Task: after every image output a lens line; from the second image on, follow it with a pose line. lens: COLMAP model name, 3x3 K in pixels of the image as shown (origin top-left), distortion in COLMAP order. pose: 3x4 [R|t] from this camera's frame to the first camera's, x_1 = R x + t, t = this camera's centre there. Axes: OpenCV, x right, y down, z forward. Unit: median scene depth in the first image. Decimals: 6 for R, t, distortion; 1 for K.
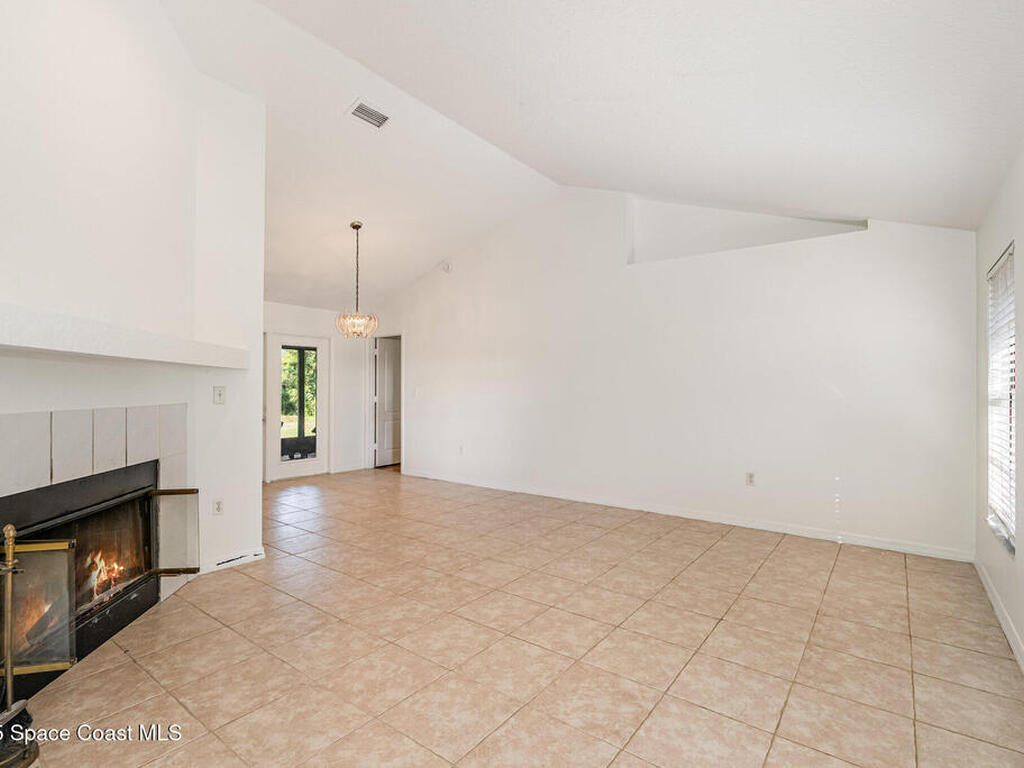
lens RADIAL K [[511.4, 0, 513.5], [0, 511.4, 385.5], [0, 0, 1]] dist [0.015093, -0.009160]
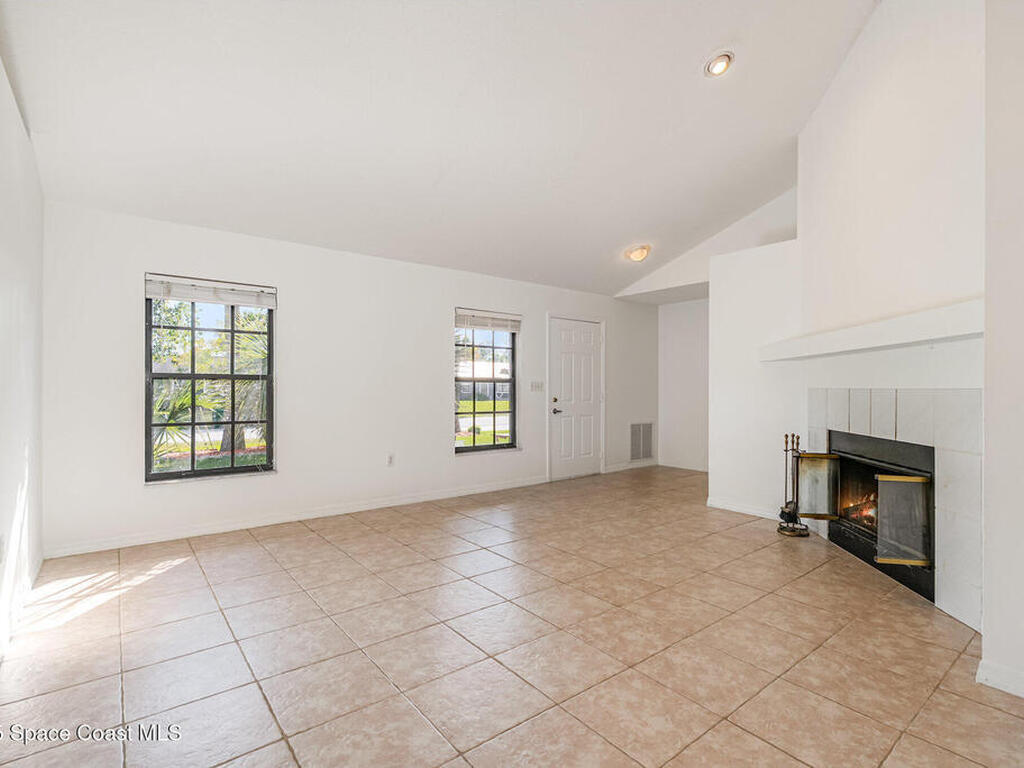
lens RADIAL K [[486.5, 0, 512.0], [0, 486.5, 384.0], [0, 0, 1]] dist [0.015490, 0.000240]
pose [[-0.965498, -0.000981, 0.260410, -0.133101], [-0.006043, 0.999808, -0.018639, 0.035659], [-0.260342, -0.019570, -0.965318, 1.443744]]
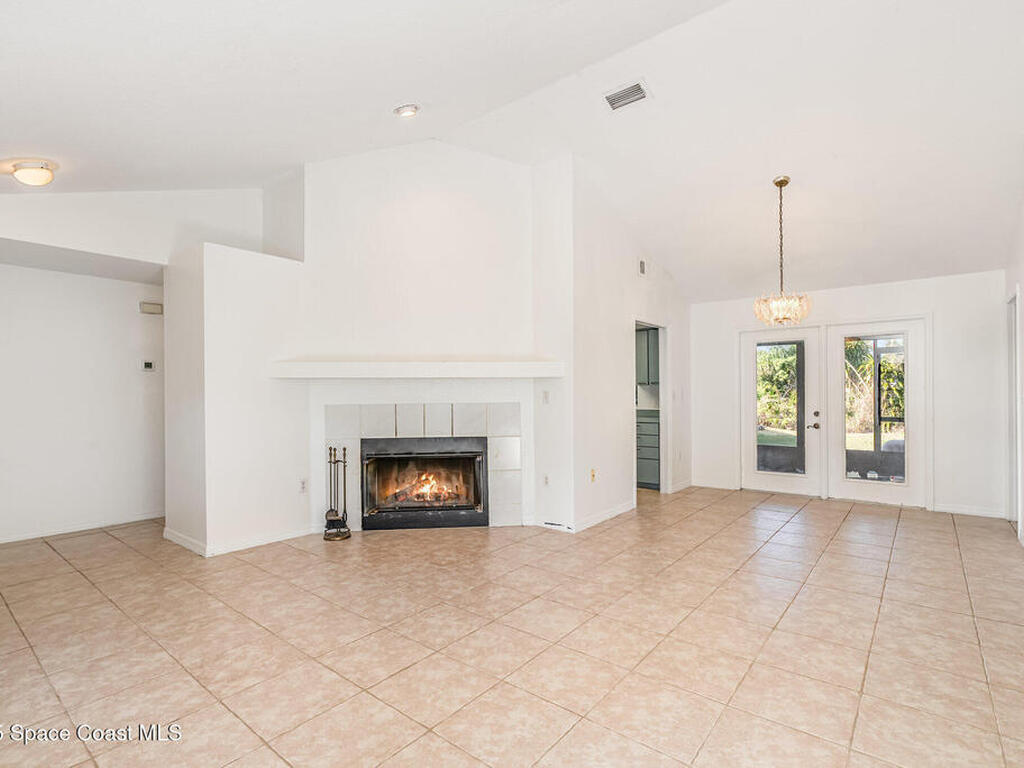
lens RADIAL K [[511.4, 0, 513.5], [0, 511.4, 385.5], [0, 0, 1]] dist [0.015093, -0.009160]
pose [[-0.050007, -0.019545, -0.998558, 0.640290], [0.017600, 0.999636, -0.020447, 0.012019], [0.998594, -0.018597, -0.049645, 0.822581]]
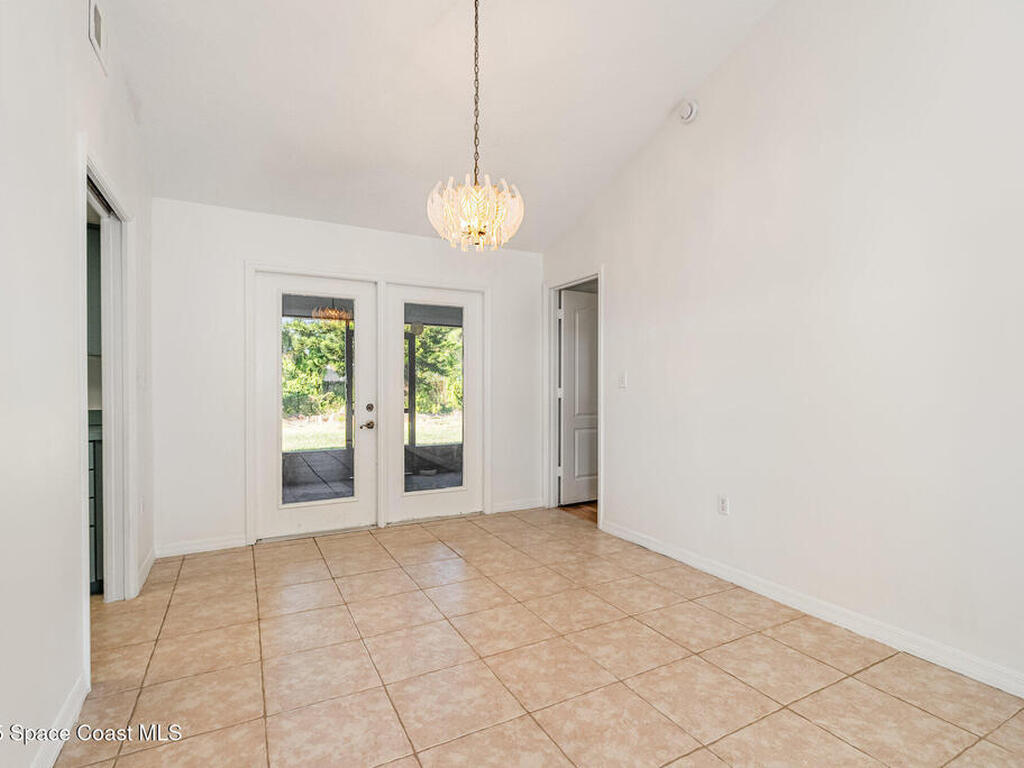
lens RADIAL K [[511.4, 0, 513.5], [0, 511.4, 385.5], [0, 0, 1]] dist [0.015093, -0.009160]
pose [[0.907470, -0.004946, -0.420088, -0.124058], [0.004813, 0.999987, -0.001378, 0.035937], [0.420089, -0.000771, 0.907482, 0.811542]]
